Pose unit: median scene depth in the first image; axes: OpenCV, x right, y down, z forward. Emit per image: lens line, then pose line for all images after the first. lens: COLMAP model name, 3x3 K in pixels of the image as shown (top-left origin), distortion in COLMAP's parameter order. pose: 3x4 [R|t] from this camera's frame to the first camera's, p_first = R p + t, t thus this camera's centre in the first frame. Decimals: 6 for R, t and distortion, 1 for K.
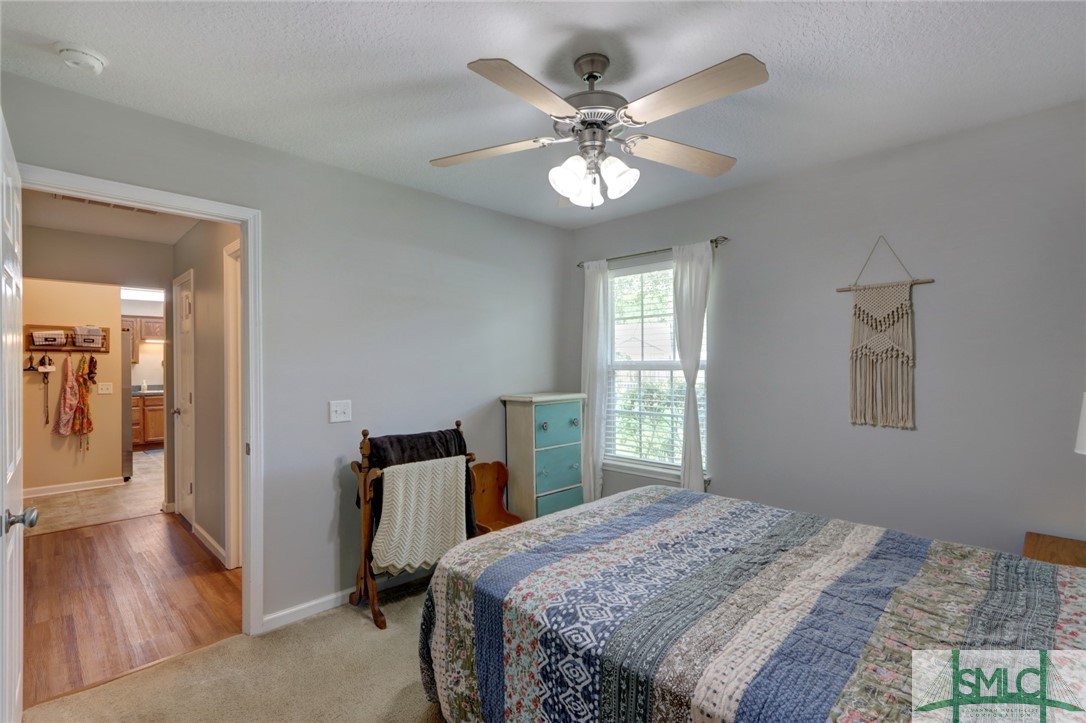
lens RADIAL K [[503.9, 0, 536.2], [0, 503.9, 356.6], [0, 0, 1]] dist [-0.000329, -0.000006]
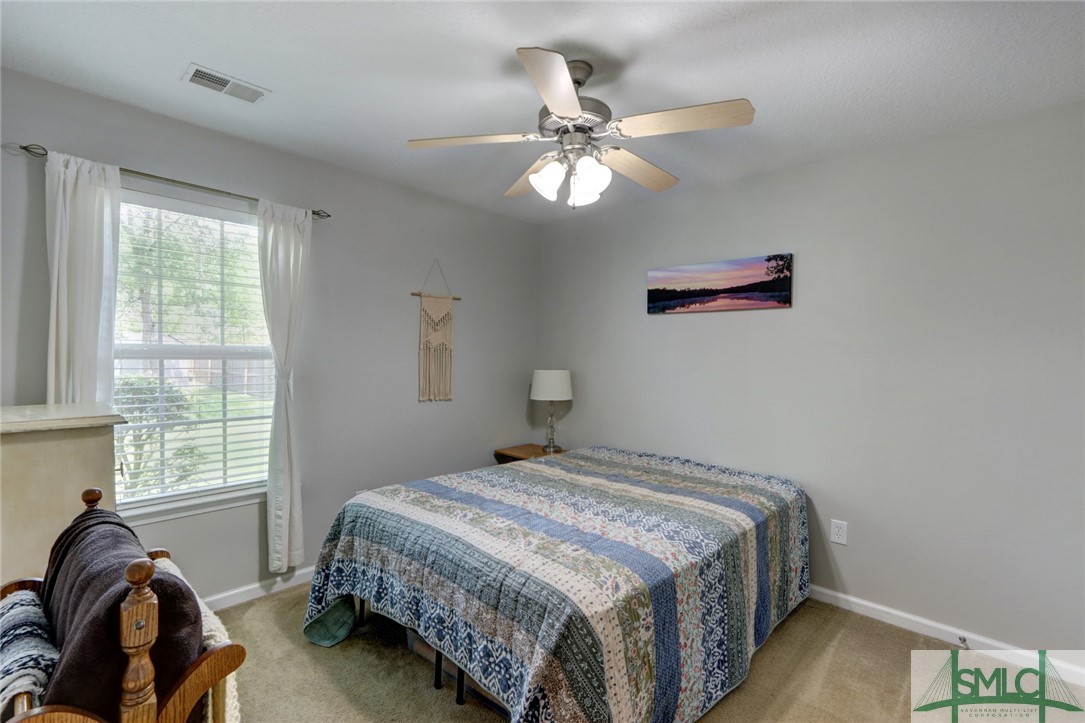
lens RADIAL K [[503.5, 0, 535.7], [0, 503.5, 356.6], [0, 0, 1]] dist [-0.000329, -0.000006]
pose [[-0.040463, 0.001194, 0.999180, -0.936676], [-0.028339, 0.999596, -0.002342, 0.022118], [-0.998779, -0.028410, -0.040412, 1.112416]]
